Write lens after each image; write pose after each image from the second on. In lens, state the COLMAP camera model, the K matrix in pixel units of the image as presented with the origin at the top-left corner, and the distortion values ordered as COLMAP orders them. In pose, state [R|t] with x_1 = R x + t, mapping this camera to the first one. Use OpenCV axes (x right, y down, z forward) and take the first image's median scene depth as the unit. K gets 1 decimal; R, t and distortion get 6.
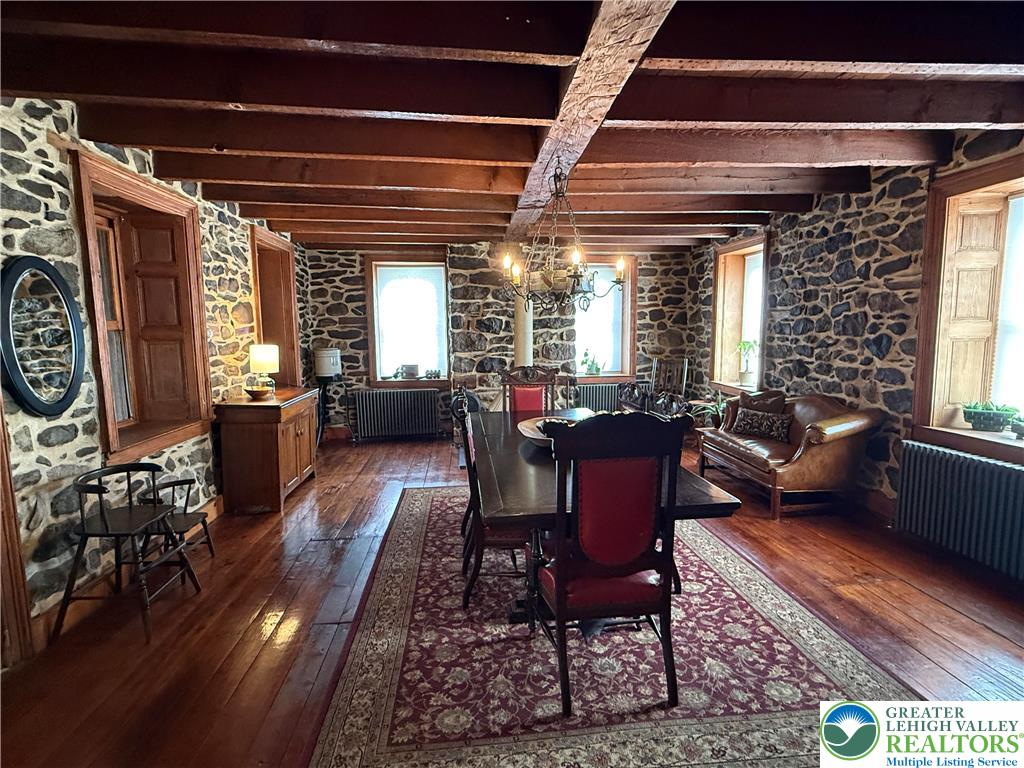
lens RADIAL K [[502.0, 0, 510.1], [0, 502.0, 386.8], [0, 0, 1]] dist [-0.000501, 0.000177]
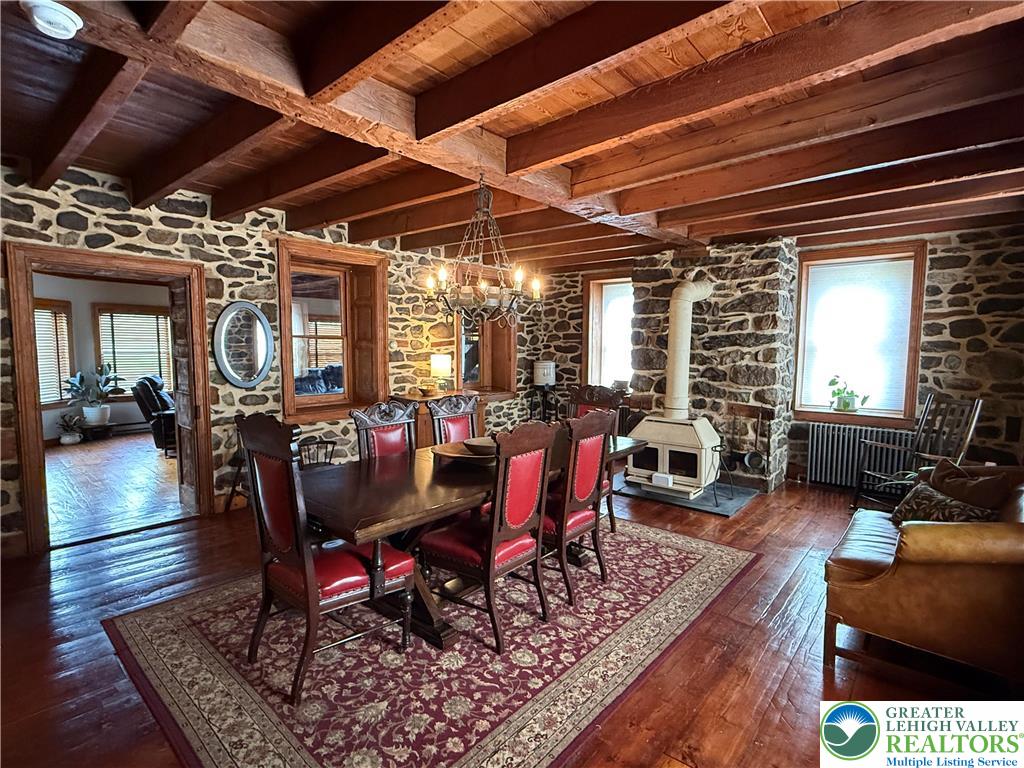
lens RADIAL K [[502.0, 0, 512.2], [0, 502.0, 385.6], [0, 0, 1]] dist [-0.000501, 0.000177]
pose [[0.684690, 0.071878, -0.725281, 0.421128], [-0.096676, 0.995289, 0.007371, -0.023146], [0.722394, 0.065071, 0.688413, 0.178142]]
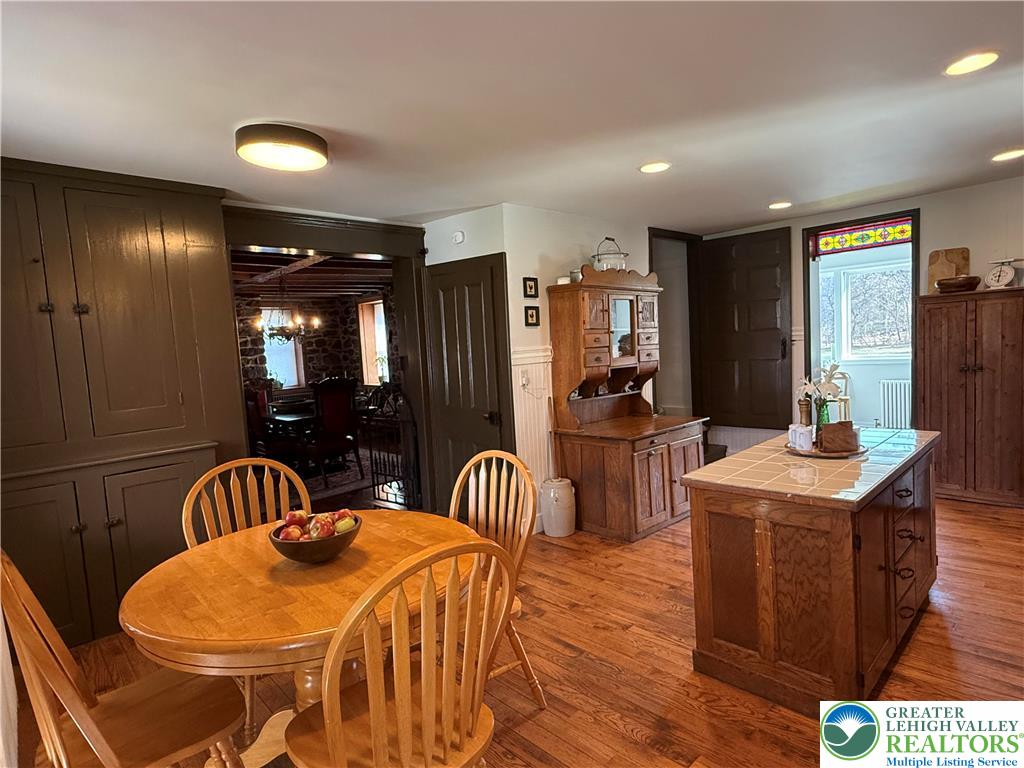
lens RADIAL K [[551.6, 0, 513.7], [0, 551.6, 383.6], [0, 0, 1]] dist [0.003881, 0.000195]
pose [[0.787630, -0.082764, 0.610565, -0.274886], [0.120091, 0.992554, -0.020374, 0.078223], [-0.604332, 0.089371, 0.791704, -0.637887]]
